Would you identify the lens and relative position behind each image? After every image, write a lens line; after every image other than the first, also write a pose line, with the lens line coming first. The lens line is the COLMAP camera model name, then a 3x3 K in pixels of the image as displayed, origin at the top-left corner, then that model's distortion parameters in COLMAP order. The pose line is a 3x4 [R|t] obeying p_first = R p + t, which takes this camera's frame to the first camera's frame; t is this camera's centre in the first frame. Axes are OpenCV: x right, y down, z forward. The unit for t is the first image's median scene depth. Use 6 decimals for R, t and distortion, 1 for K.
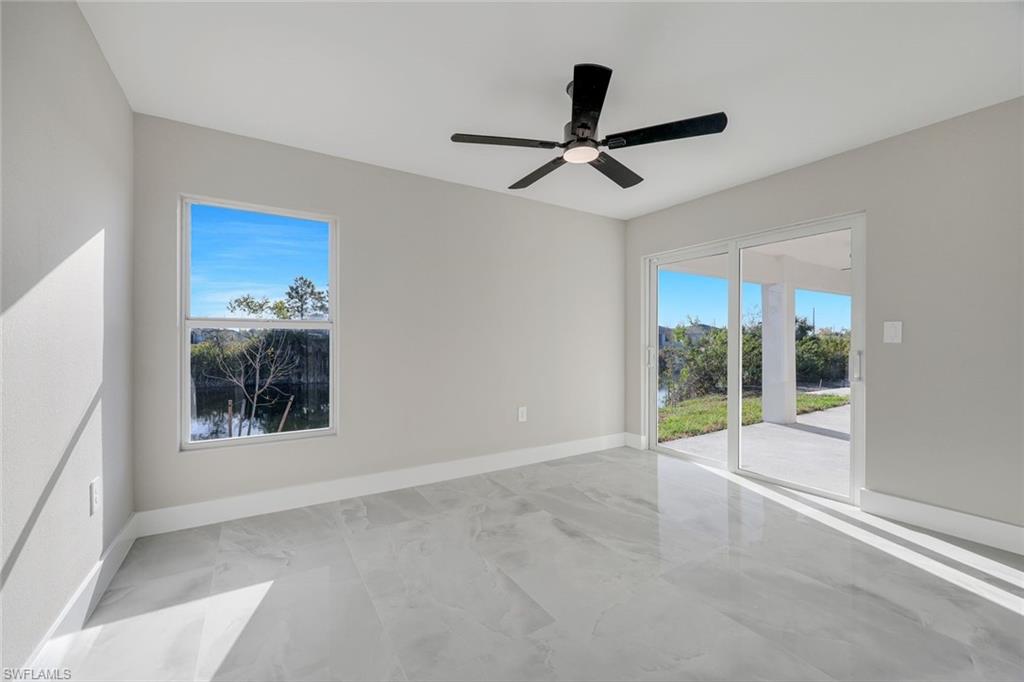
lens RADIAL K [[408.1, 0, 511.3], [0, 408.1, 340.2], [0, 0, 1]] dist [-0.000610, -0.000081]
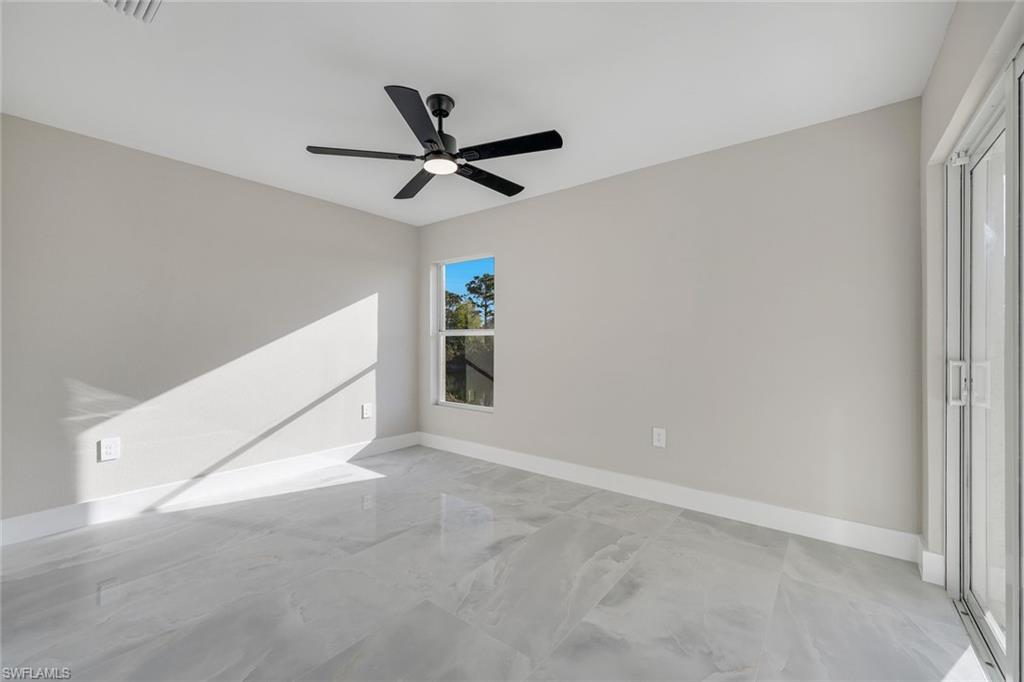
lens RADIAL K [[419.1, 0, 508.6], [0, 419.1, 339.7], [0, 0, 1]] dist [-0.001109, -0.000252]
pose [[0.342471, -0.004270, -0.939519, 0.943820], [-0.002307, 0.999983, -0.005385, -0.004868], [0.939526, 0.004011, 0.342455, 0.606296]]
